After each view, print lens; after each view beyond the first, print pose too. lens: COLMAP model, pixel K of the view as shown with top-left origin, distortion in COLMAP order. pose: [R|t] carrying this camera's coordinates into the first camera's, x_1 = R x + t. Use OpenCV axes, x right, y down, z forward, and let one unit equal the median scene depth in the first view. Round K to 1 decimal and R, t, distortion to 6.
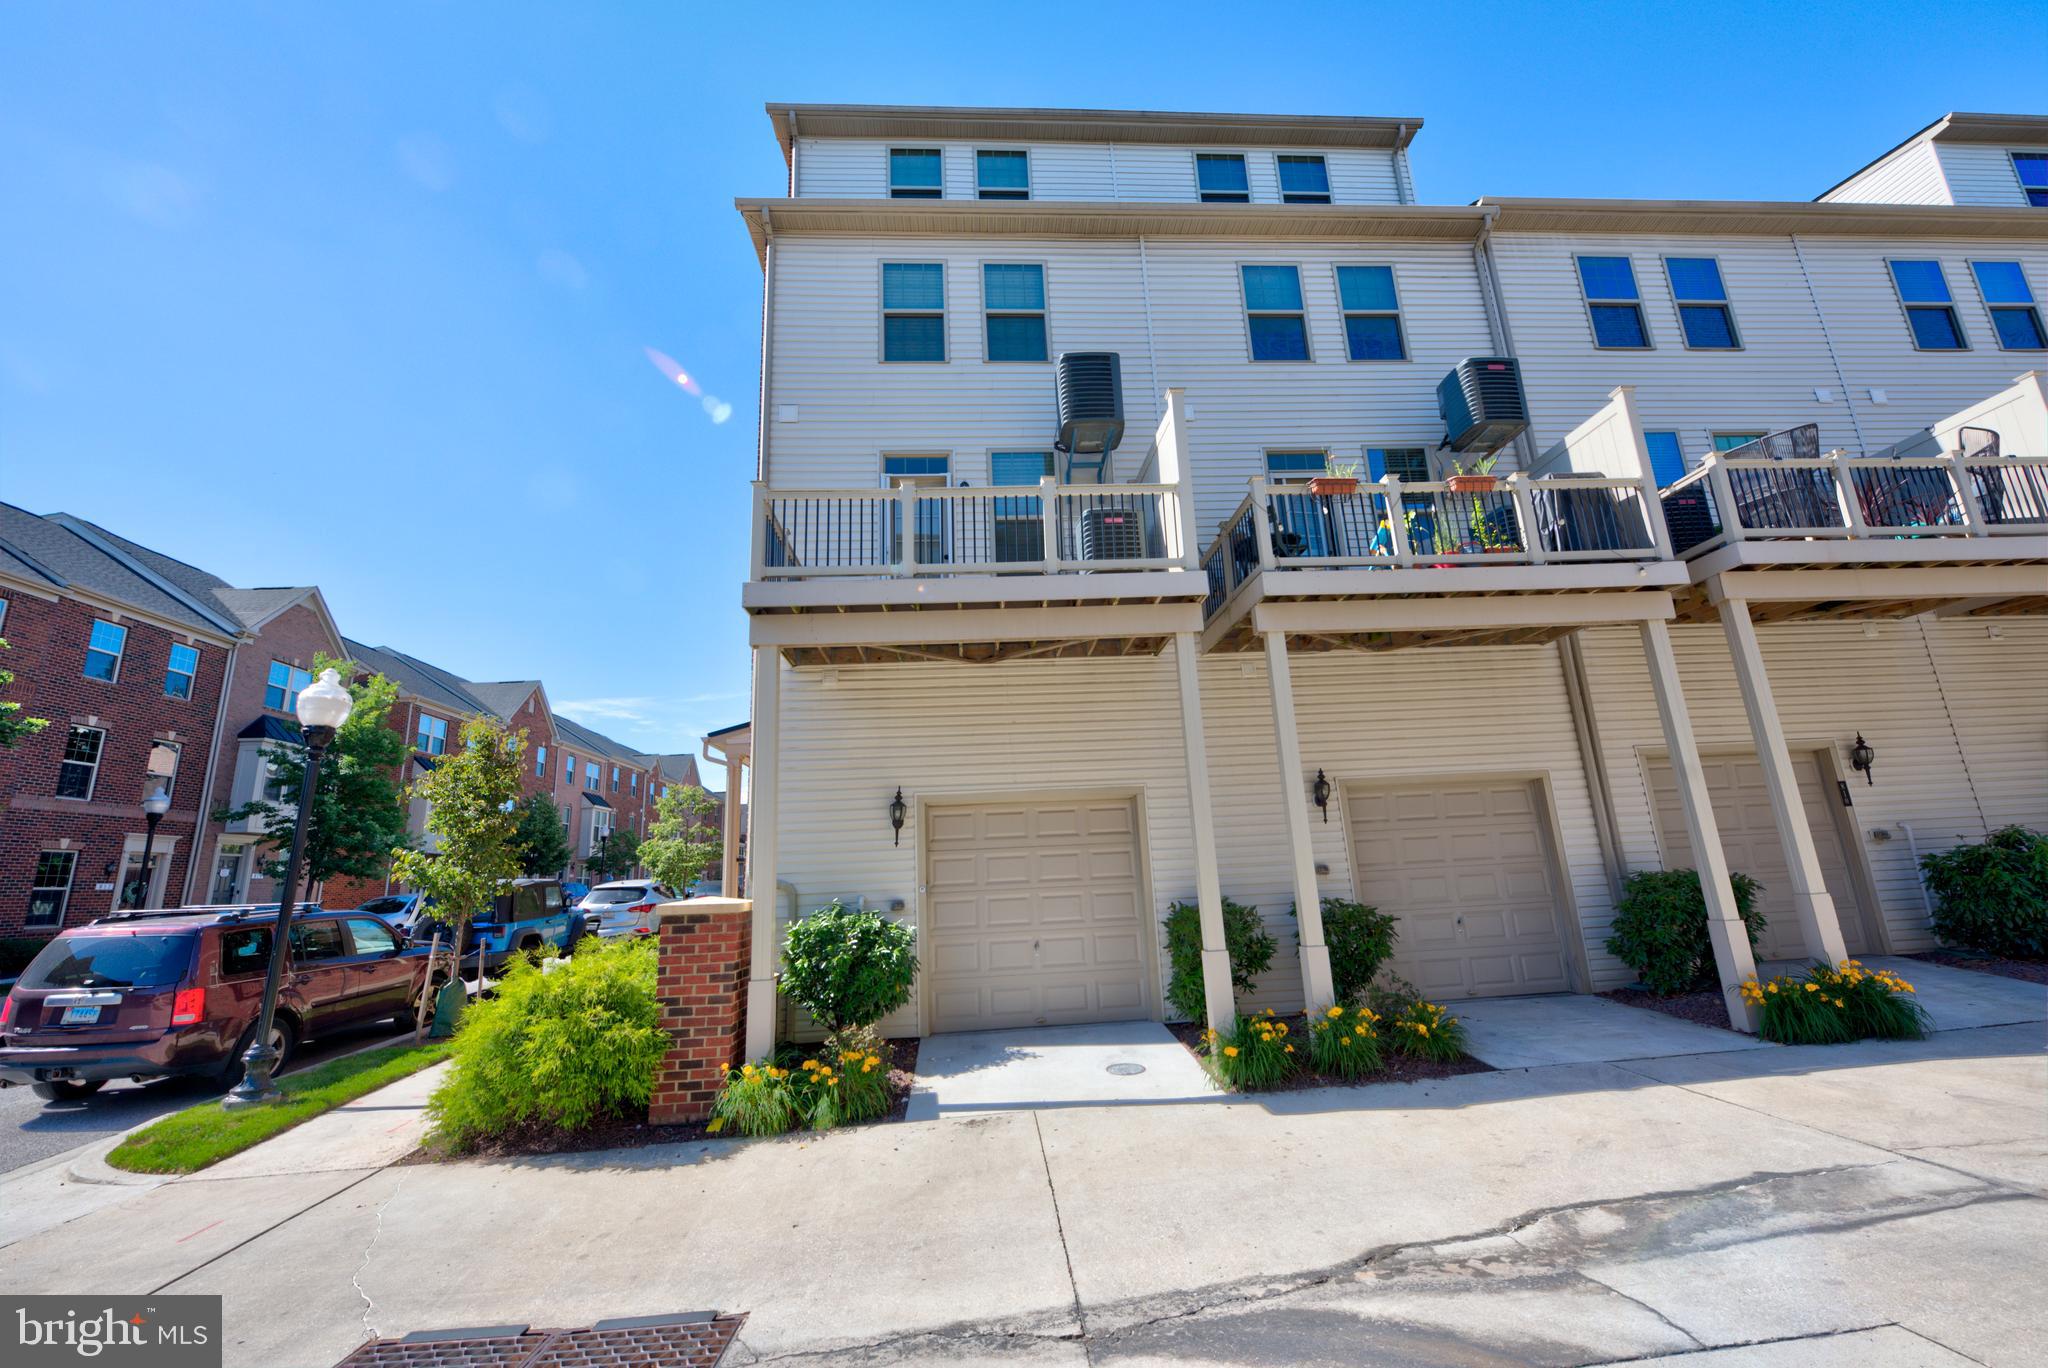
lens RADIAL K [[814.3, 0, 1024.0], [0, 814.3, 684.0], [0, 0, 1]] dist [0.013589, -0.007609]
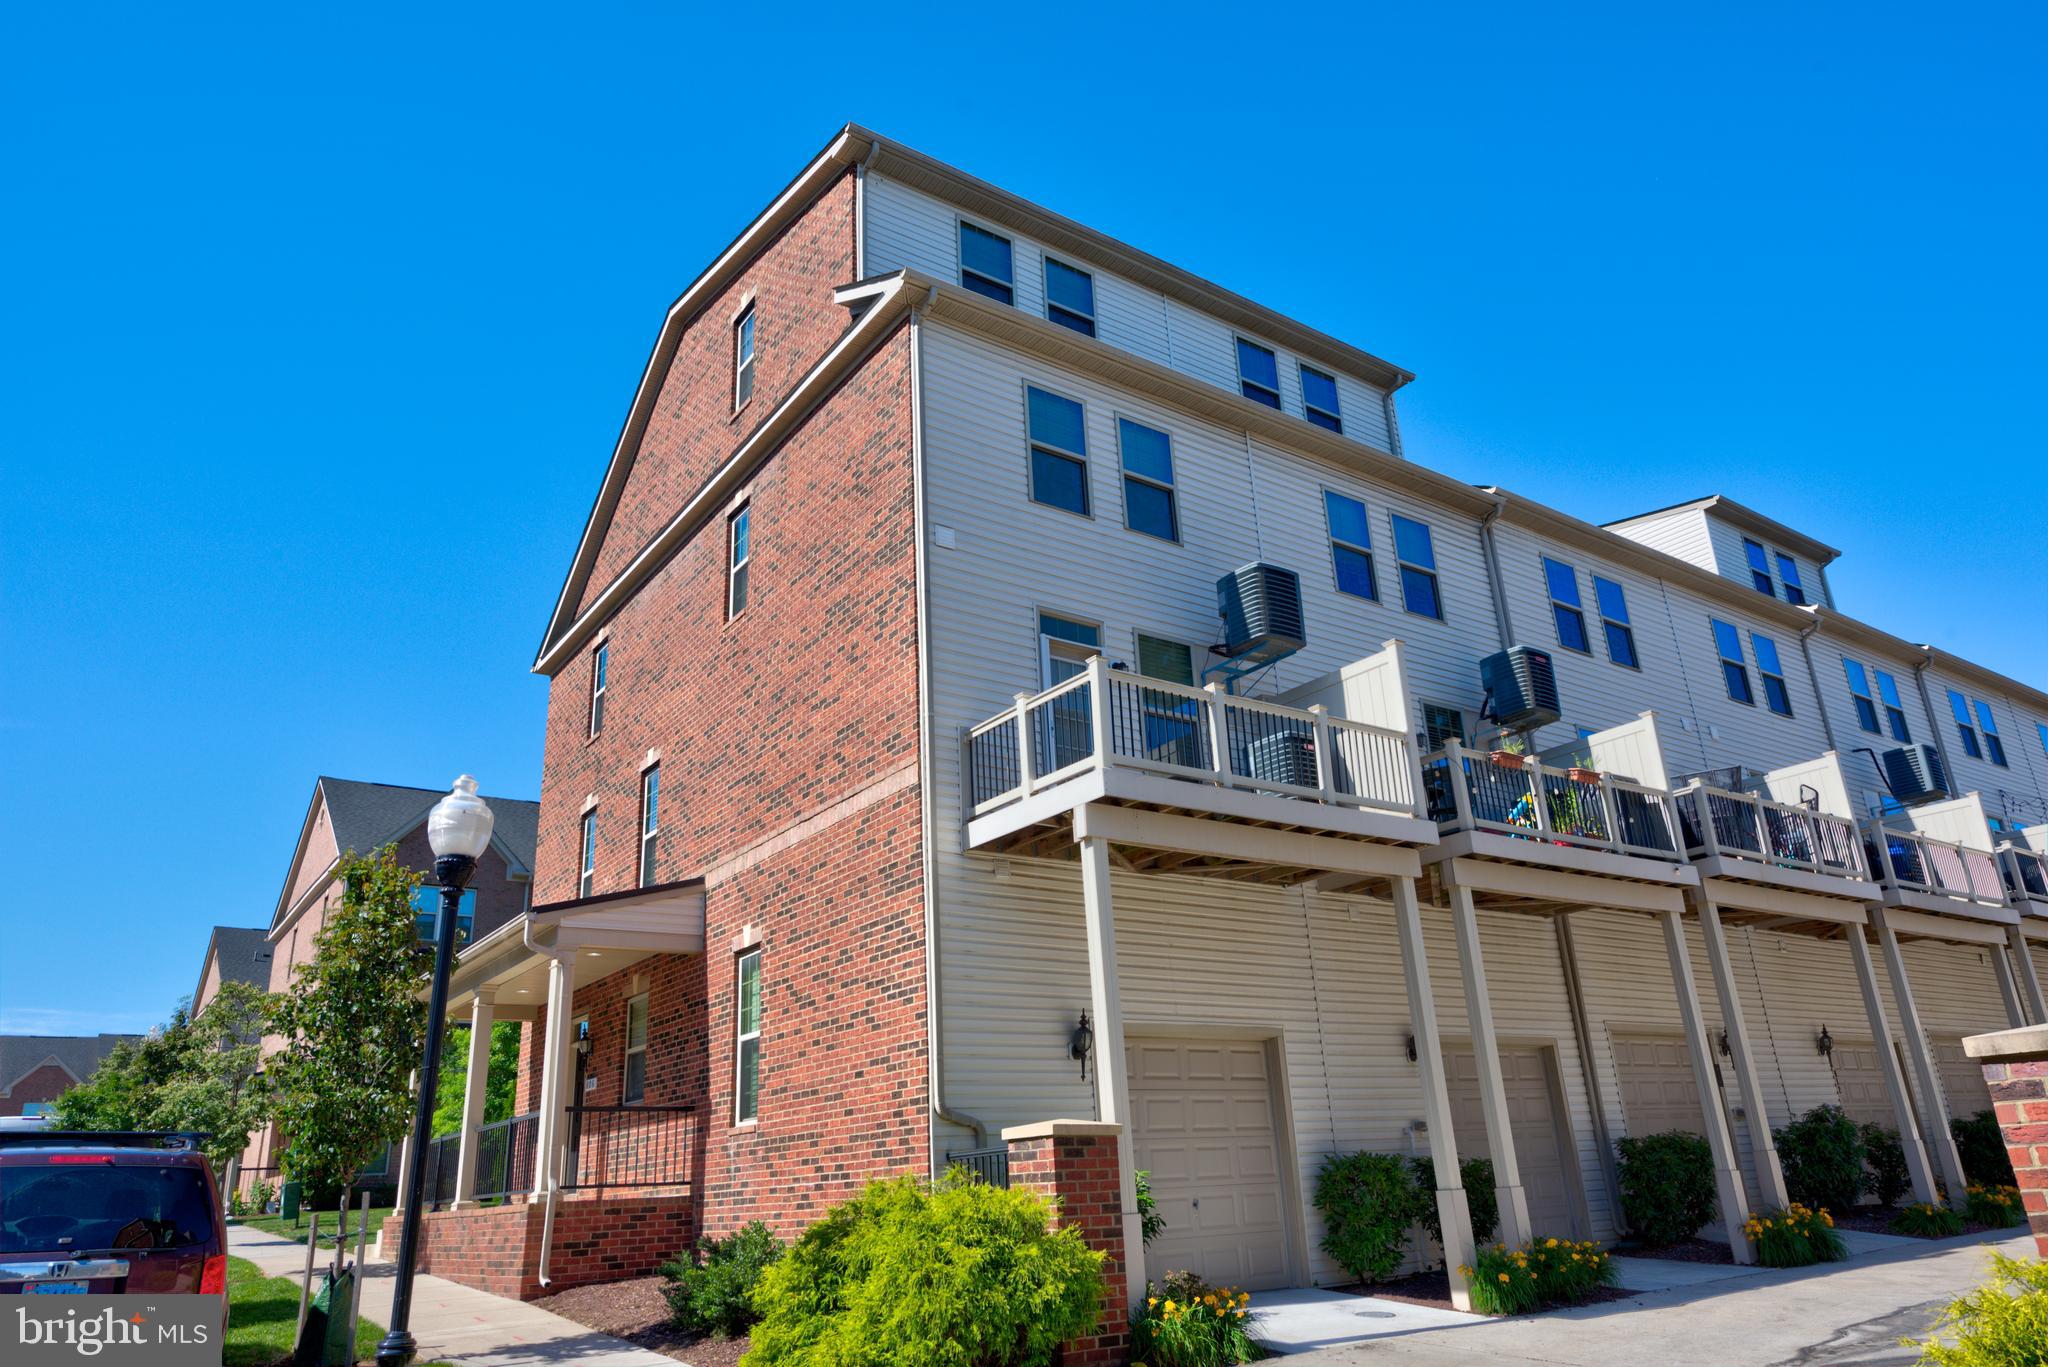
lens RADIAL K [[1147.4, 0, 1021.5], [0, 1147.4, 749.2], [0, 0, 1]] dist [-0.001785, -0.001712]
pose [[0.890100, 0.172602, 0.421818, -0.636045], [-0.127401, 0.982849, -0.133332, 0.021990], [-0.437597, 0.064939, 0.896823, -0.053247]]
